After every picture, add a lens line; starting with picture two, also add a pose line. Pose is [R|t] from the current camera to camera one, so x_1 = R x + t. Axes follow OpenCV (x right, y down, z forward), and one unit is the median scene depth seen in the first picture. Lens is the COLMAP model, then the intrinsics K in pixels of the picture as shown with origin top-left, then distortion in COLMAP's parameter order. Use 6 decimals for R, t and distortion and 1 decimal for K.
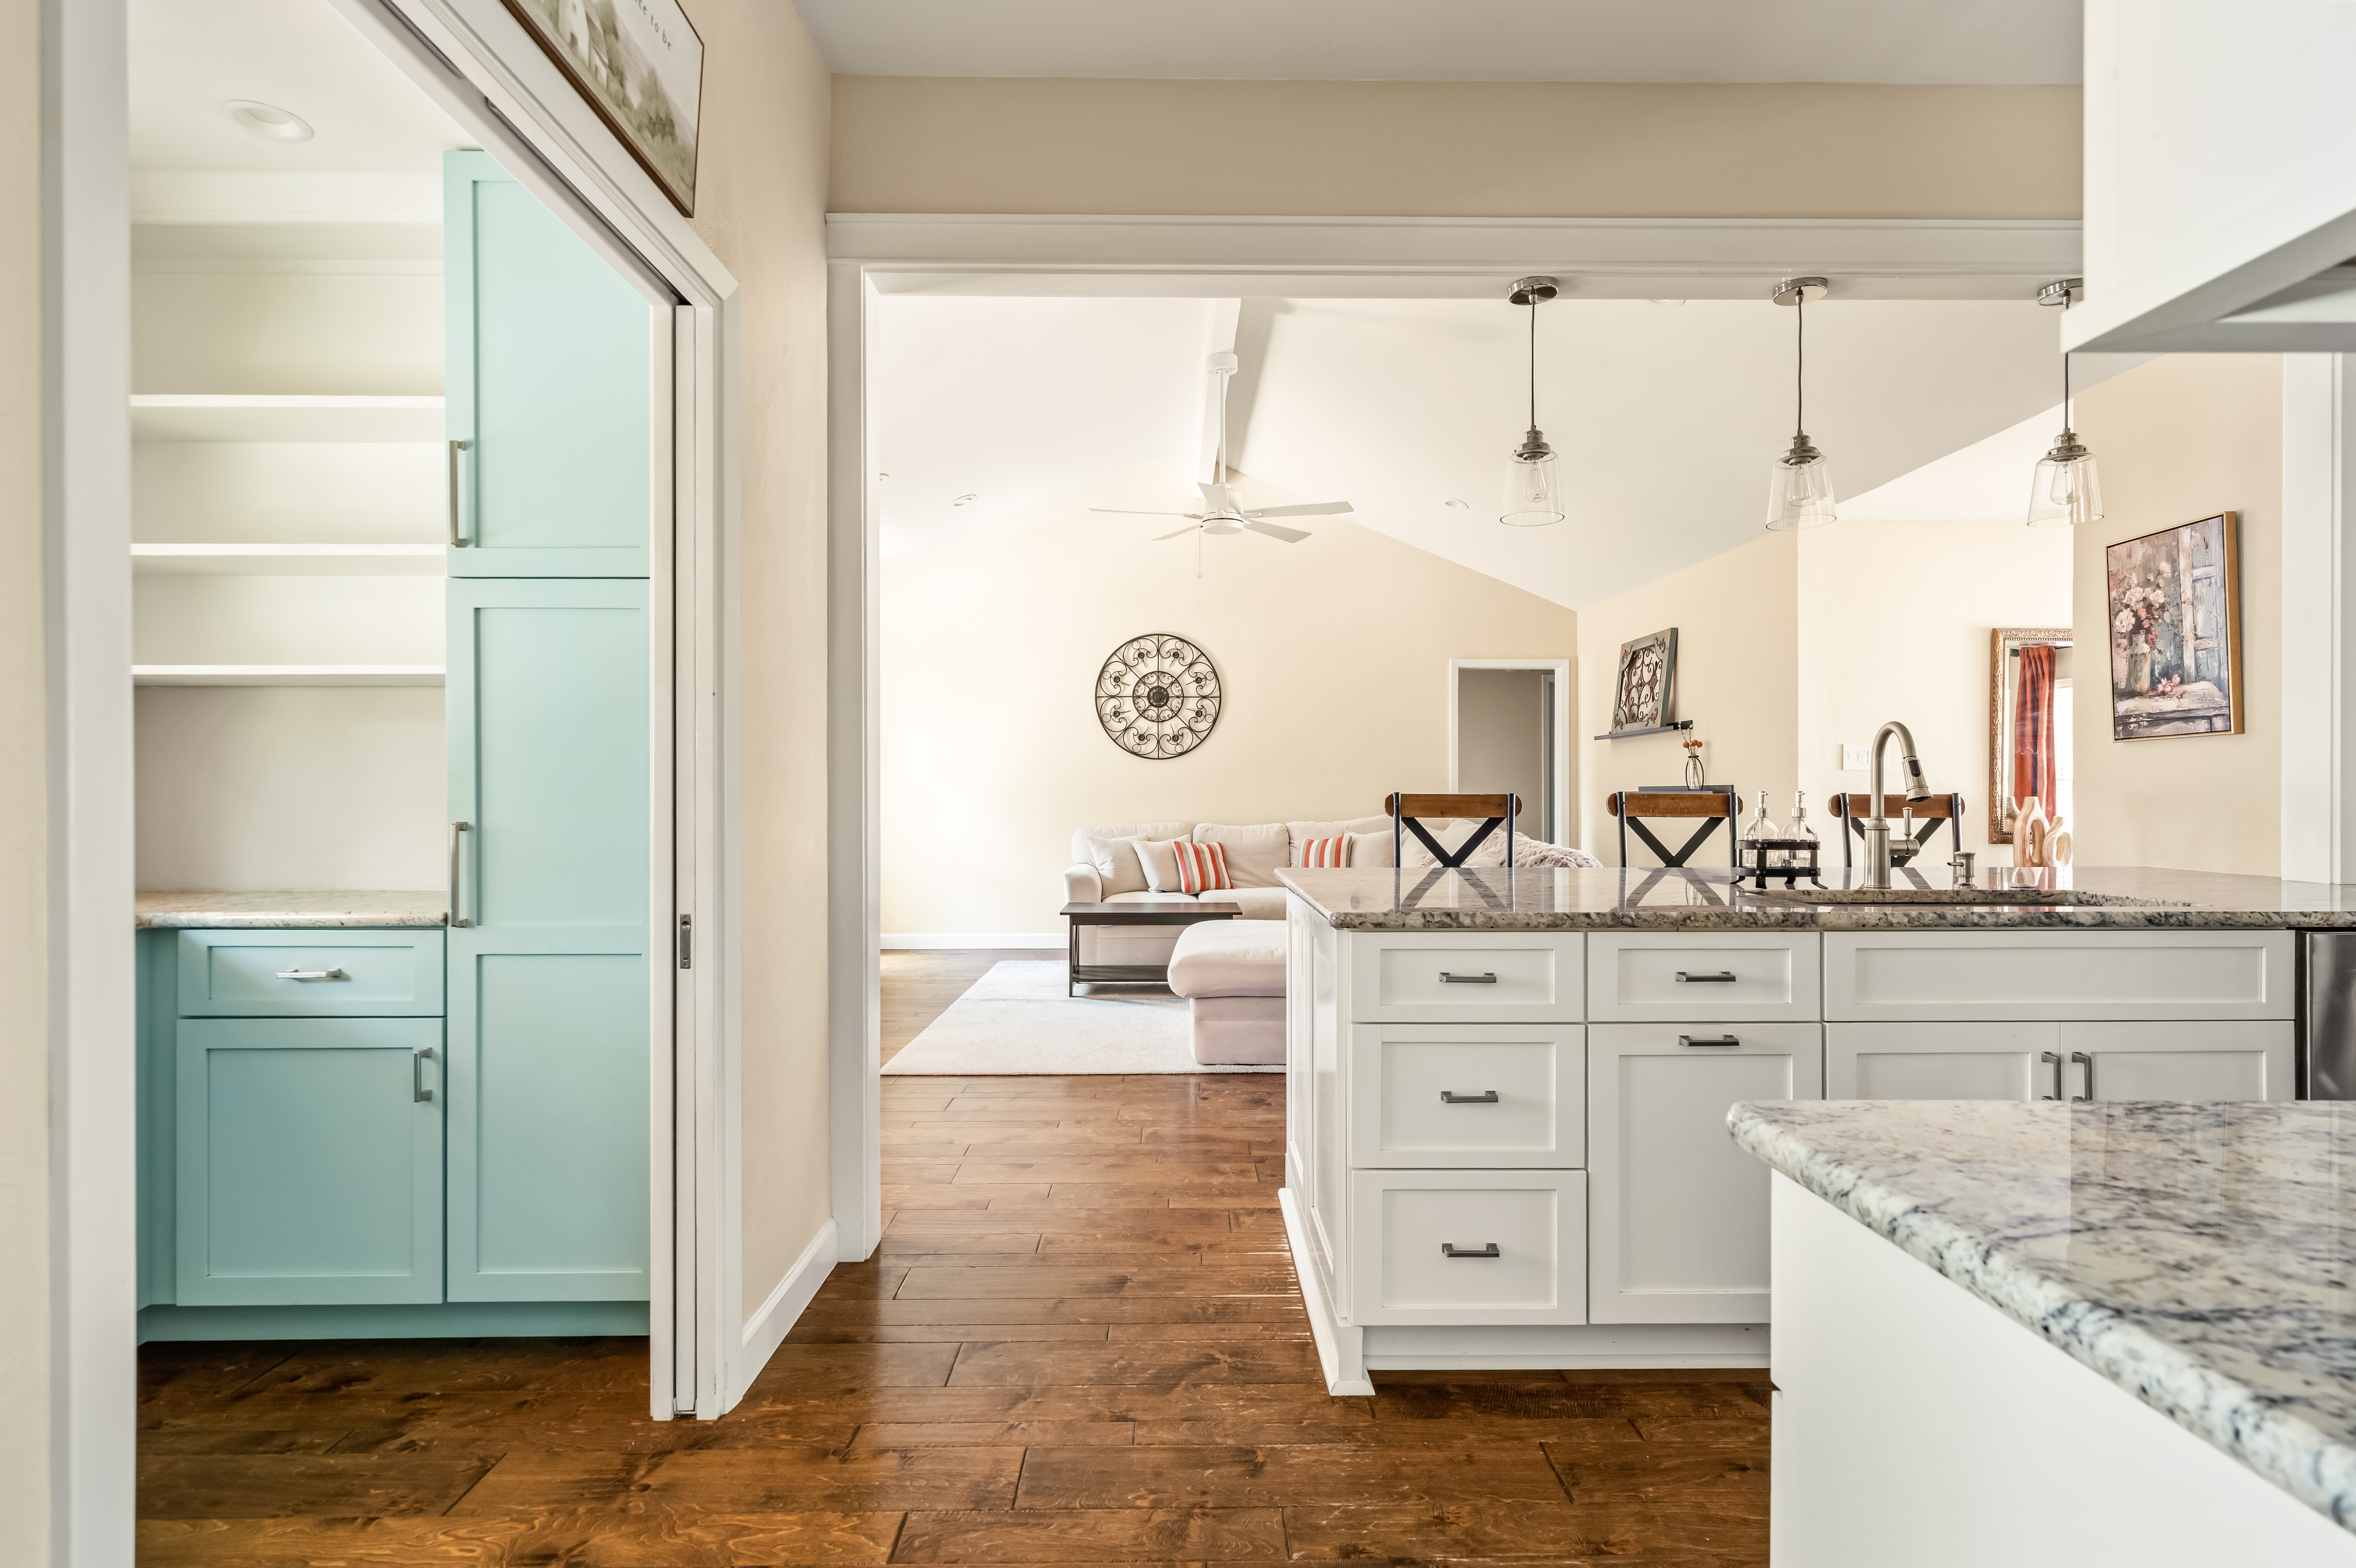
lens RADIAL K [[1152.7, 0, 1179.6], [0, 1152.7, 794.6], [0, 0, 1]] dist [0.003917, 0.001064]
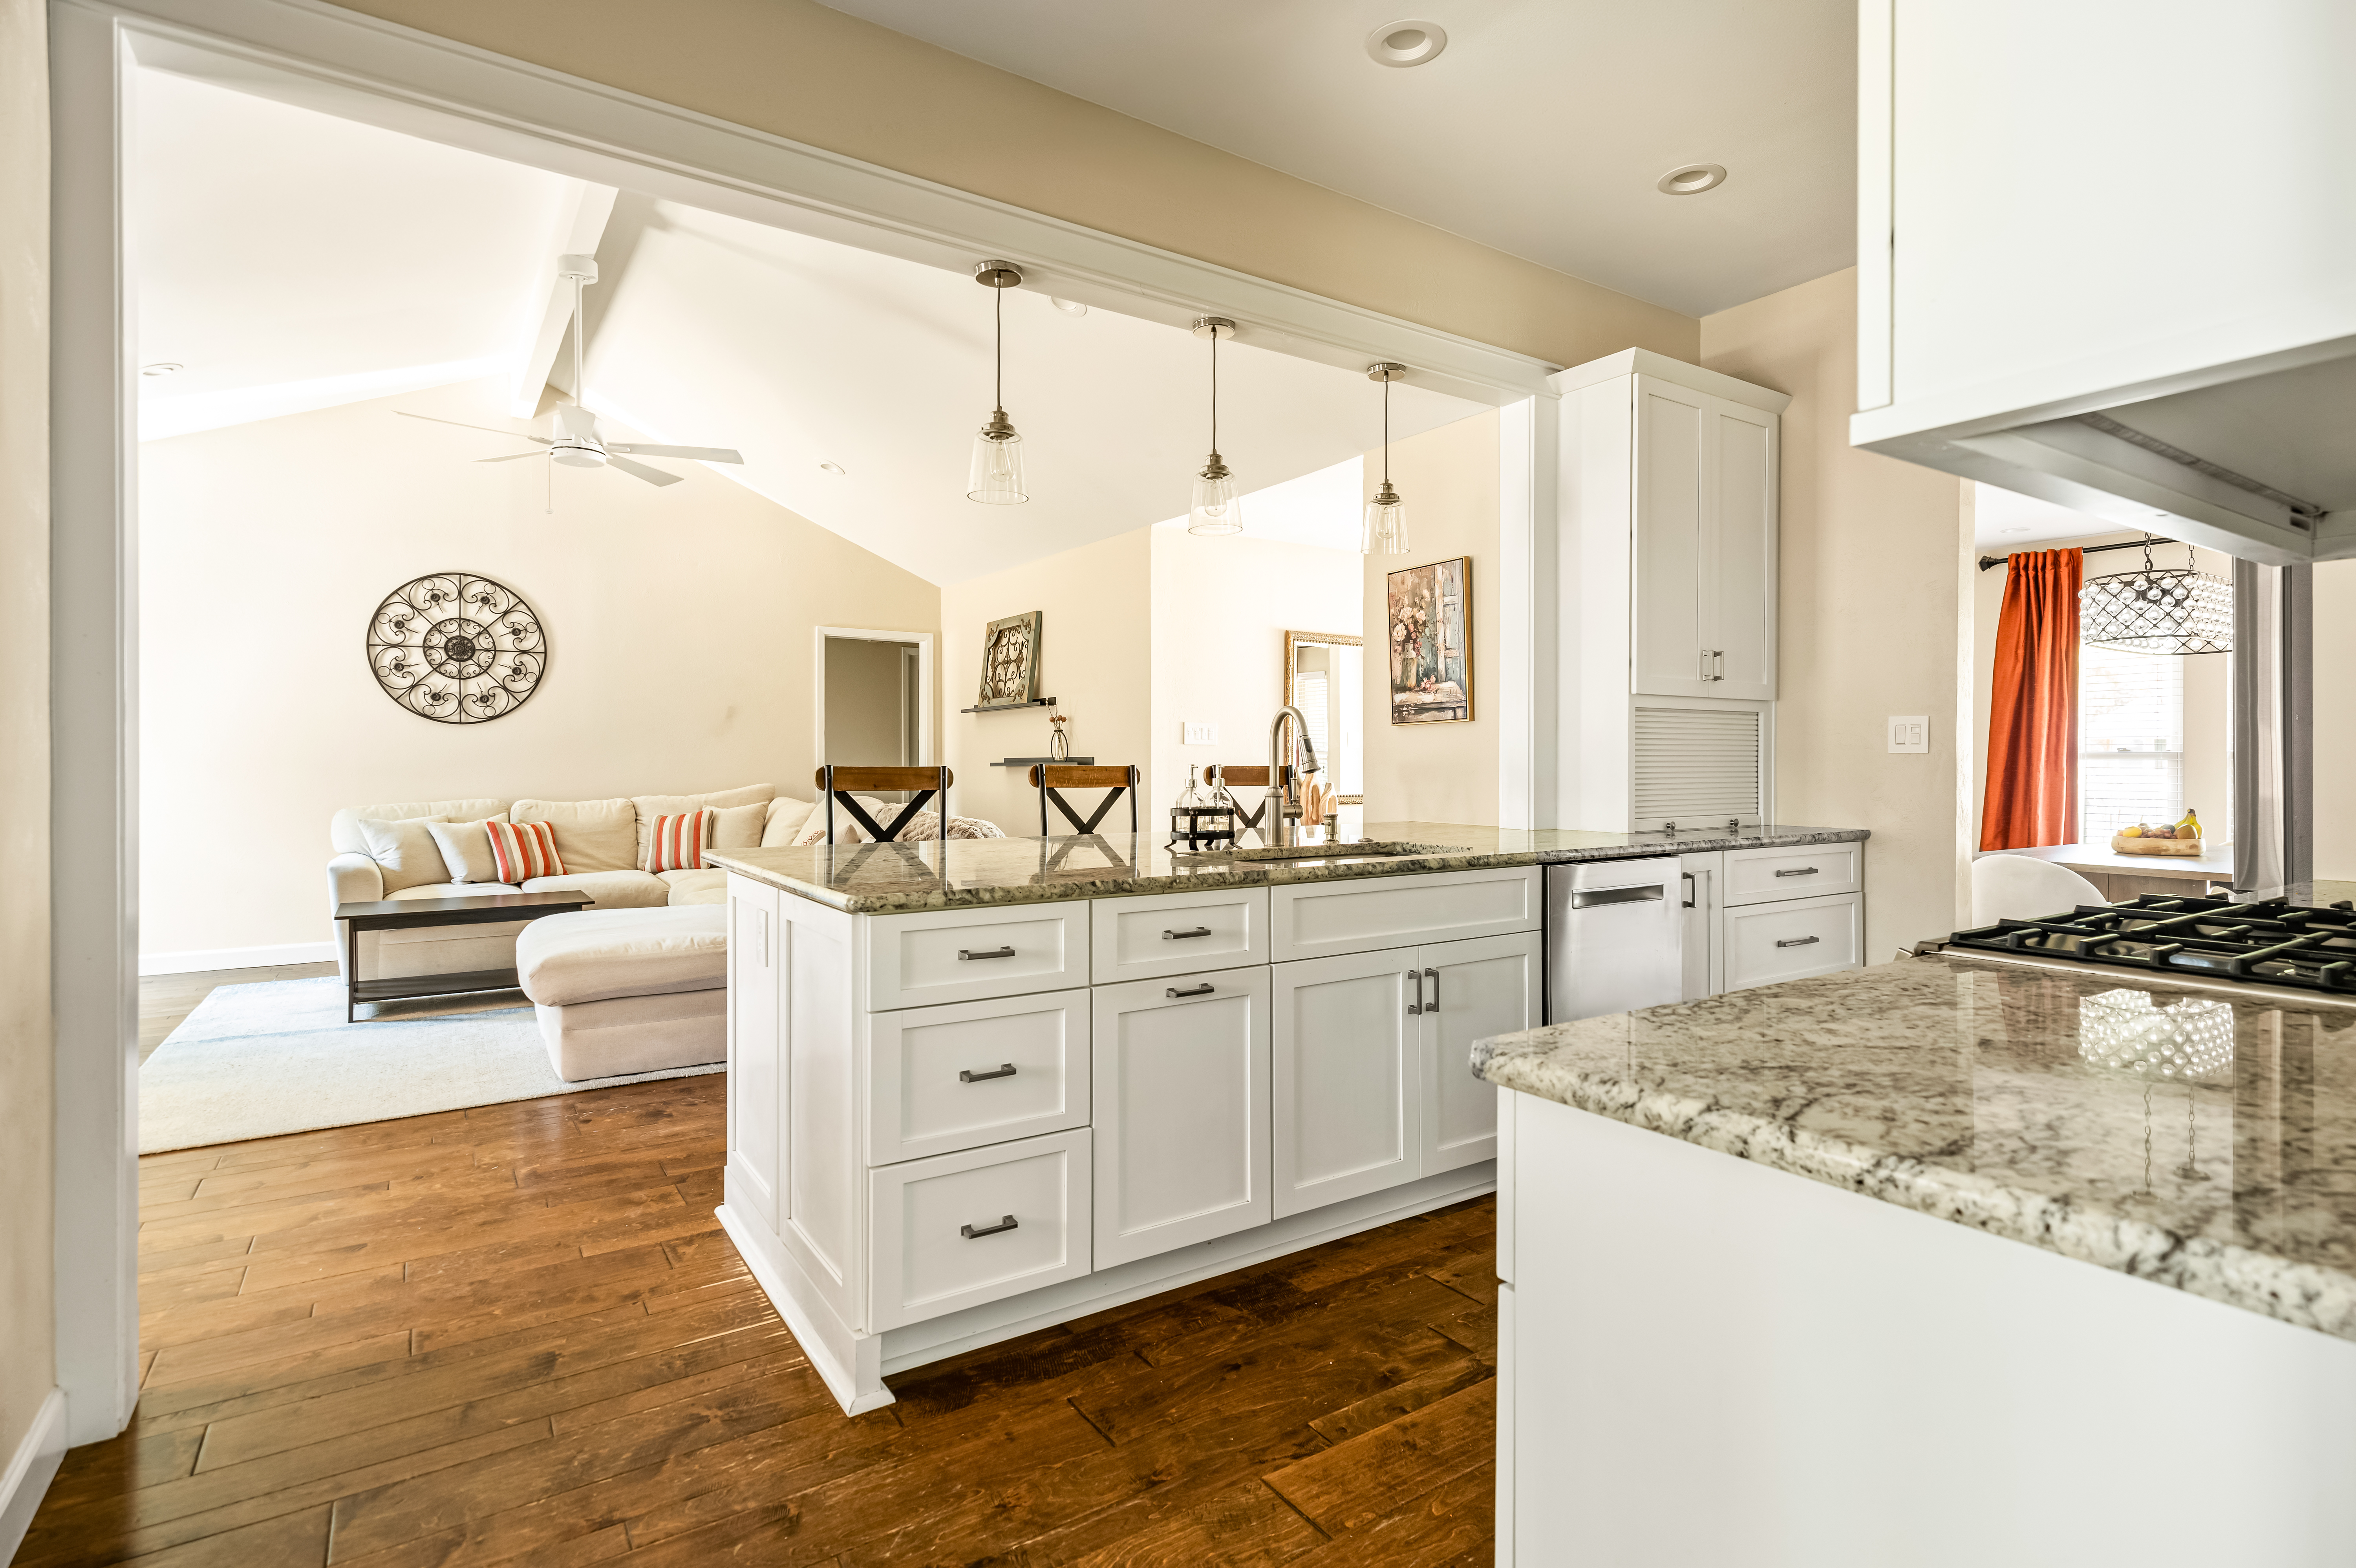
lens RADIAL K [[1152.7, 0, 1172.4], [0, 1152.7, 763.2], [0, 0, 1]] dist [0.003917, 0.001064]
pose [[0.839221, -0.001092, 0.543790, -0.120540], [0.001569, 0.999999, -0.000413, -0.003466], [-0.543789, 0.001200, 0.839221, 0.061241]]
